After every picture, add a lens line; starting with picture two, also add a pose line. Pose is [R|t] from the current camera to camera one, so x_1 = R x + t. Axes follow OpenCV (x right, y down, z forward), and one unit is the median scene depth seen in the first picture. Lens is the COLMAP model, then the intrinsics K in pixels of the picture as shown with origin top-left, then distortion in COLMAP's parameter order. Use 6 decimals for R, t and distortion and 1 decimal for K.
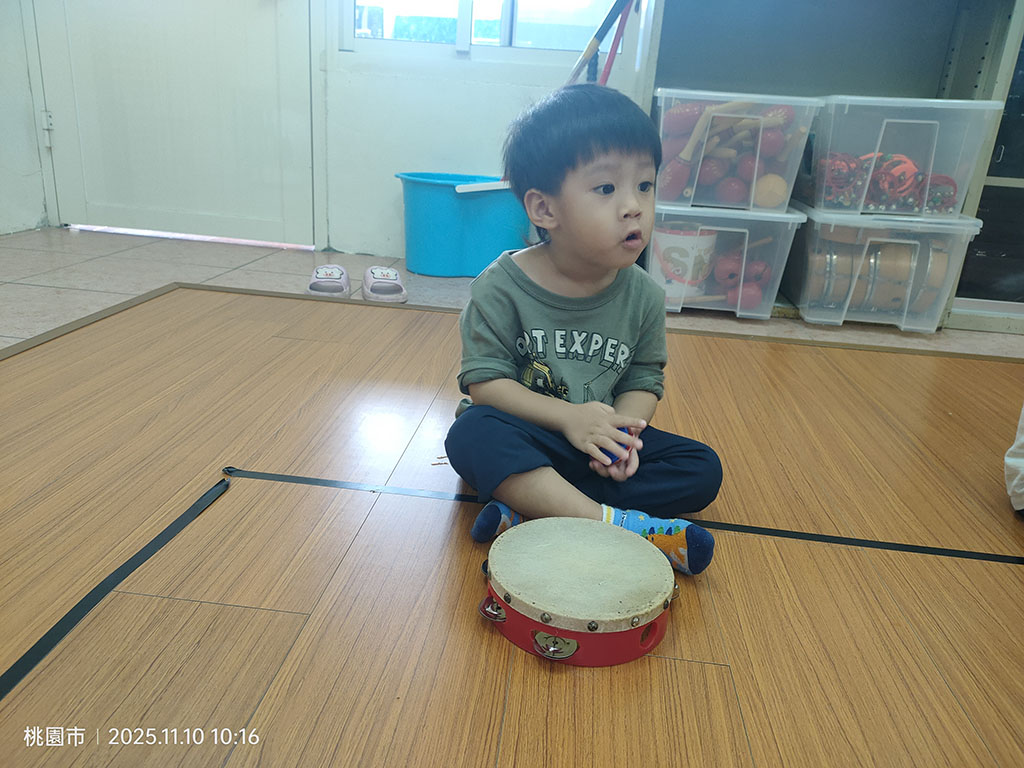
lens RADIAL K [[771.6, 0, 512.8], [0, 771.6, 379.5], [0, 0, 1]] dist [0.064467, -0.077830]
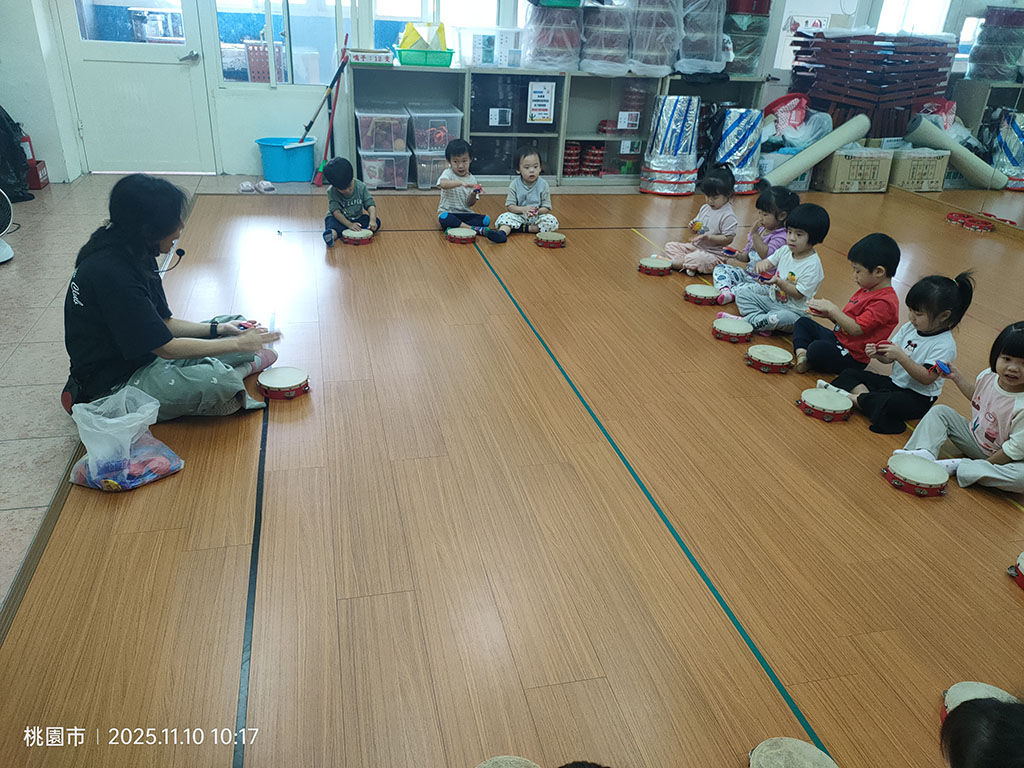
lens RADIAL K [[778.7, 0, 512.7], [0, 778.7, 382.0], [0, 0, 1]] dist [0.074170, -0.071057]
pose [[0.941542, -0.162611, 0.295054, -0.282034], [0.117213, 0.979199, 0.165624, 0.194019], [-0.315849, -0.121358, 0.941016, -1.995783]]
